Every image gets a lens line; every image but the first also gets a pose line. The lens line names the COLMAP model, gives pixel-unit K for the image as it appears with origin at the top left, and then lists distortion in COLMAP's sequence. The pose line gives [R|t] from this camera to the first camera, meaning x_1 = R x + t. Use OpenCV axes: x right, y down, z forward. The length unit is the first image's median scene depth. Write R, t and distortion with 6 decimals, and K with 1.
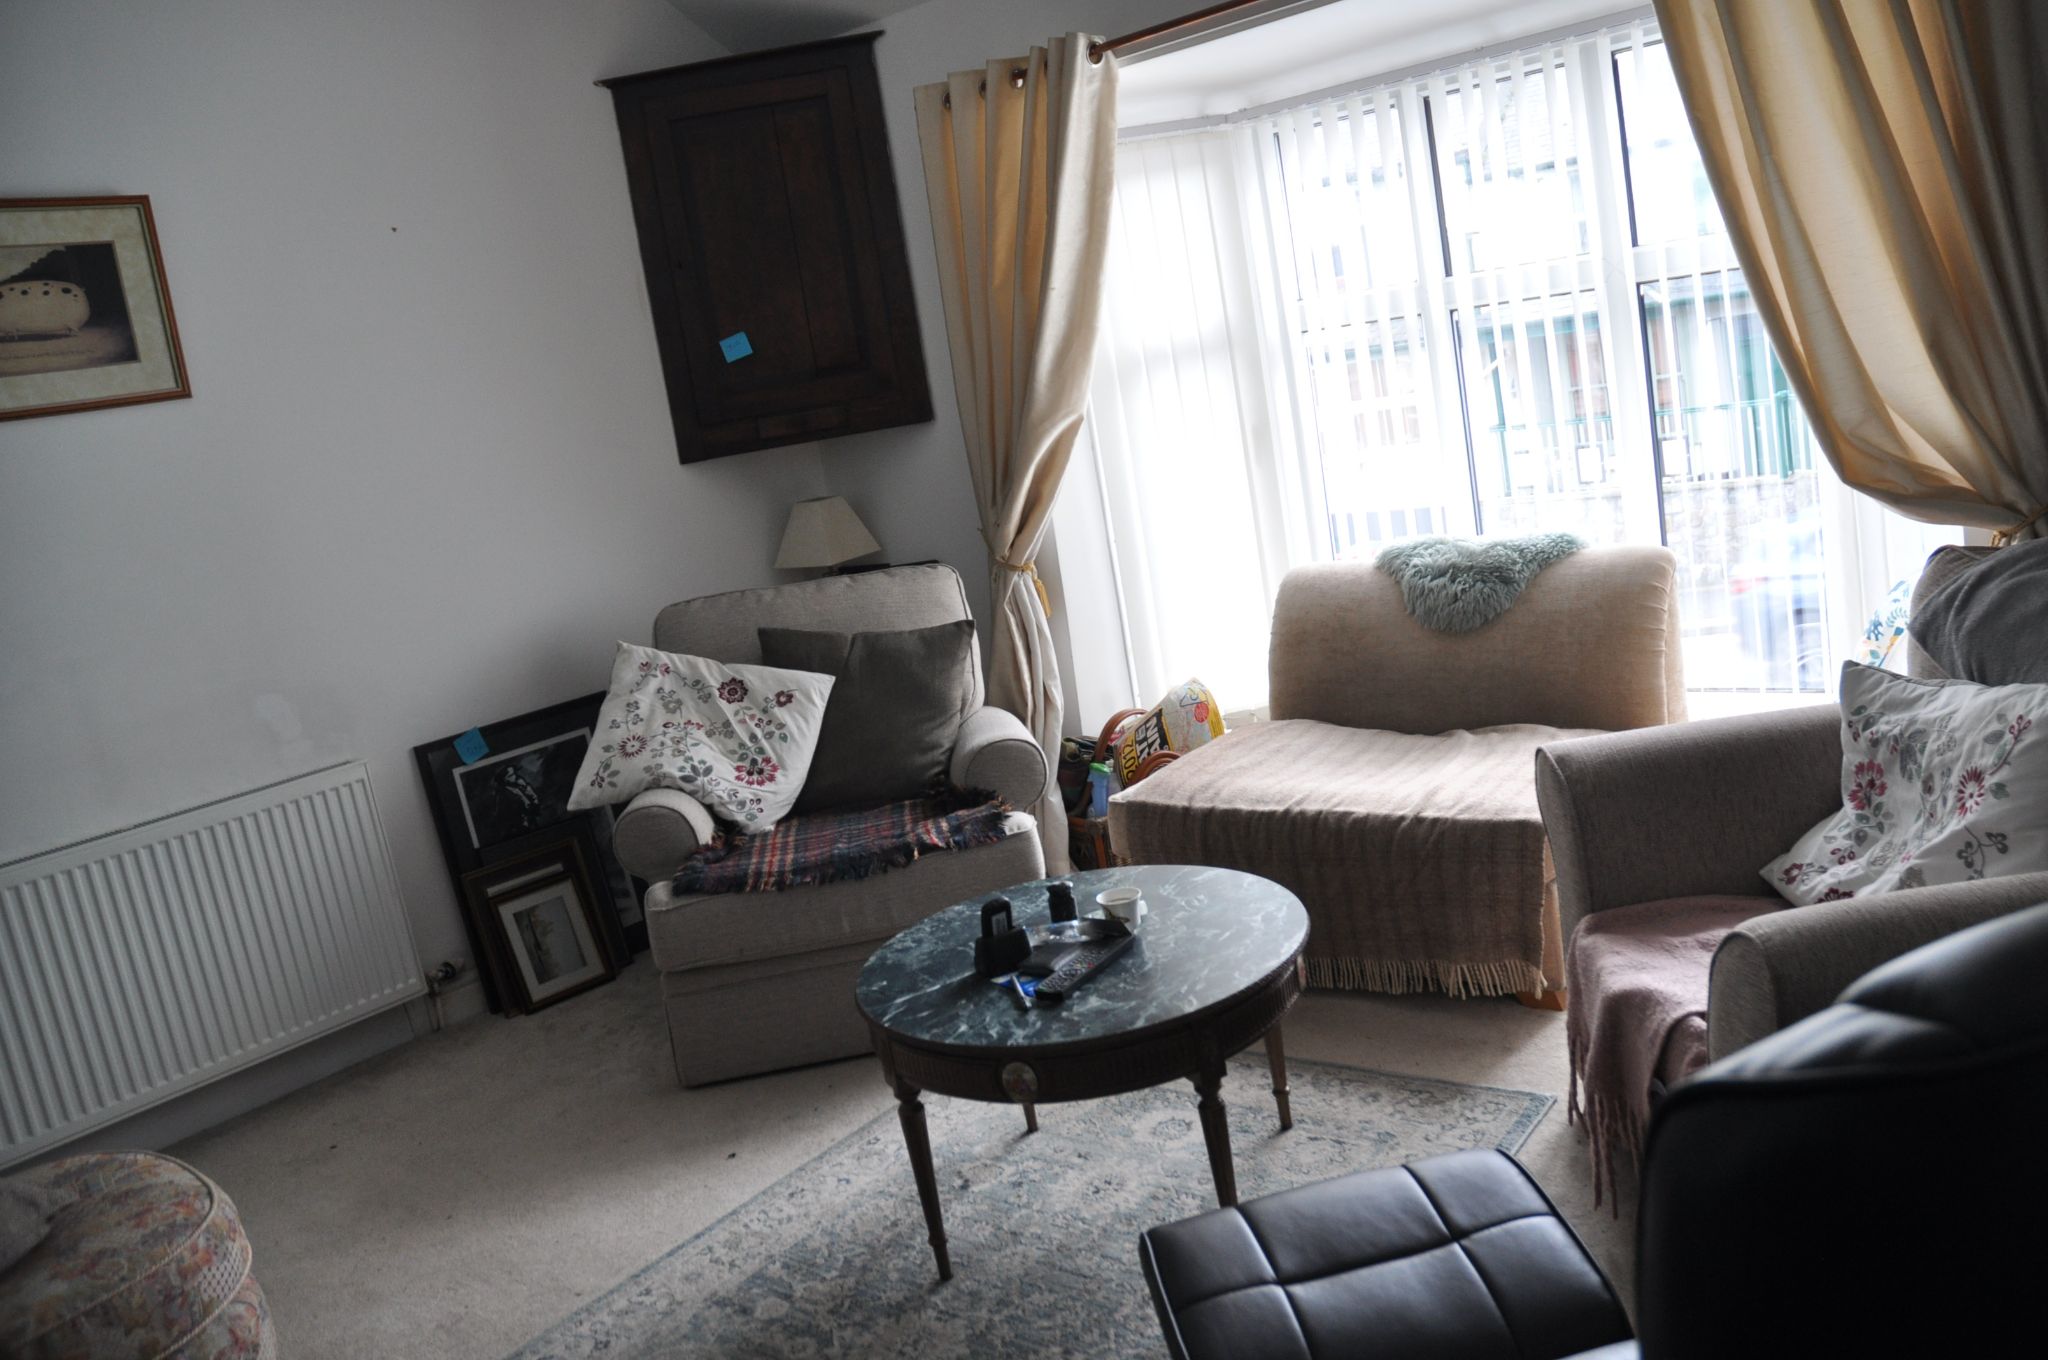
lens RADIAL K [[1635.8, 0, 1025.7], [0, 1635.8, 682.0], [0, 0, 1]] dist [-0.000749, -0.000114]
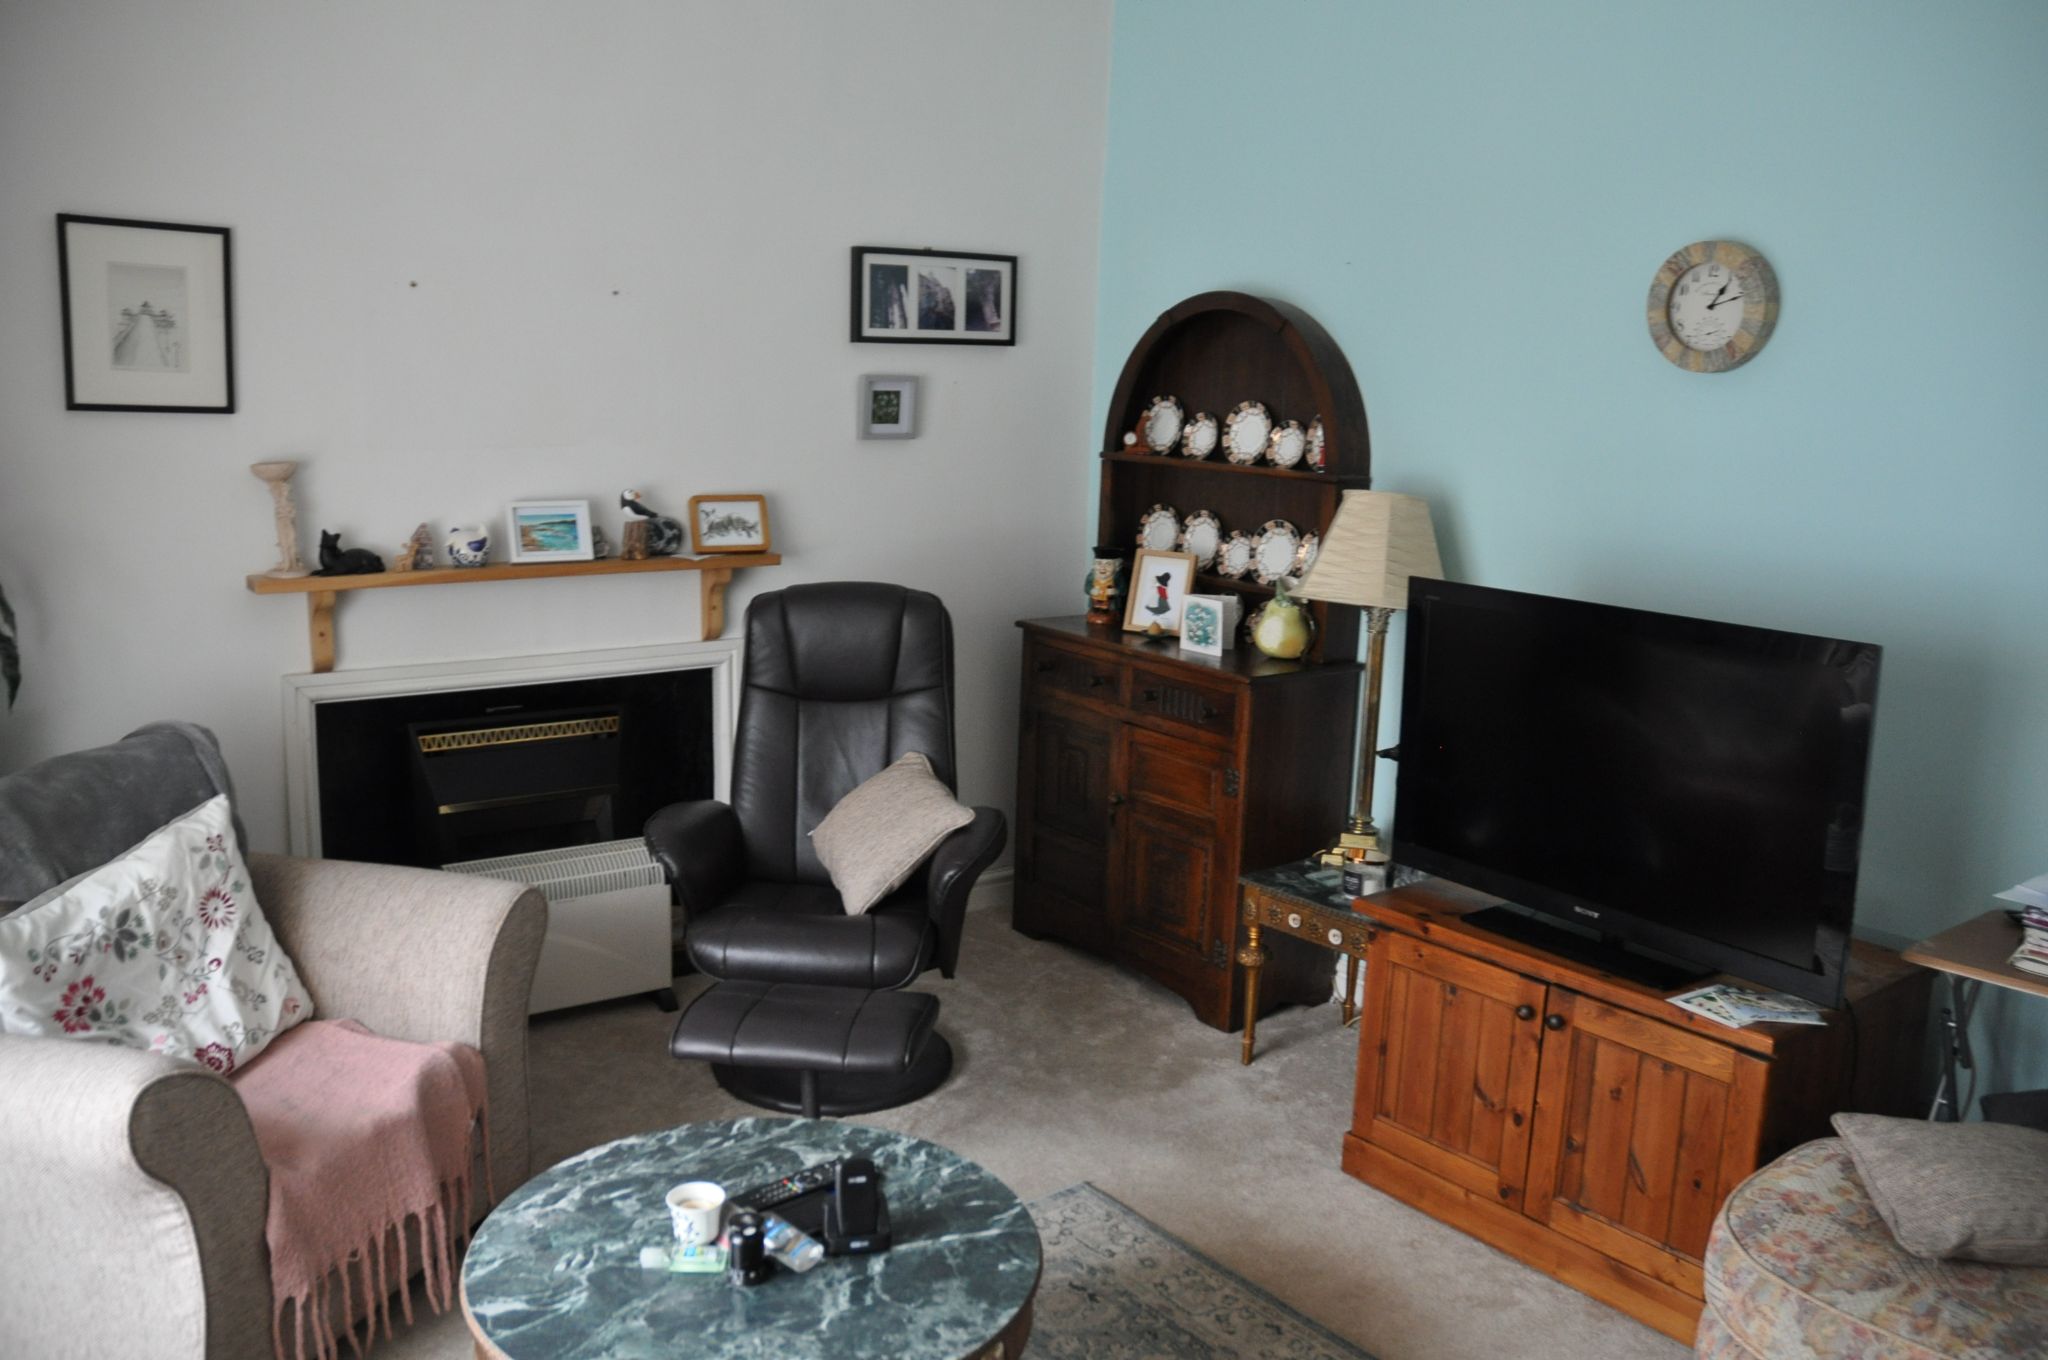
lens RADIAL K [[1635.8, 0, 1023.3], [0, 1635.8, 683.7], [0, 0, 1]] dist [-0.000749, -0.000114]
pose [[-0.965466, 0.100467, 0.240380, -0.345743], [0.176158, 0.931515, 0.318197, -0.359781], [-0.191949, 0.349553, -0.917043, 1.786441]]
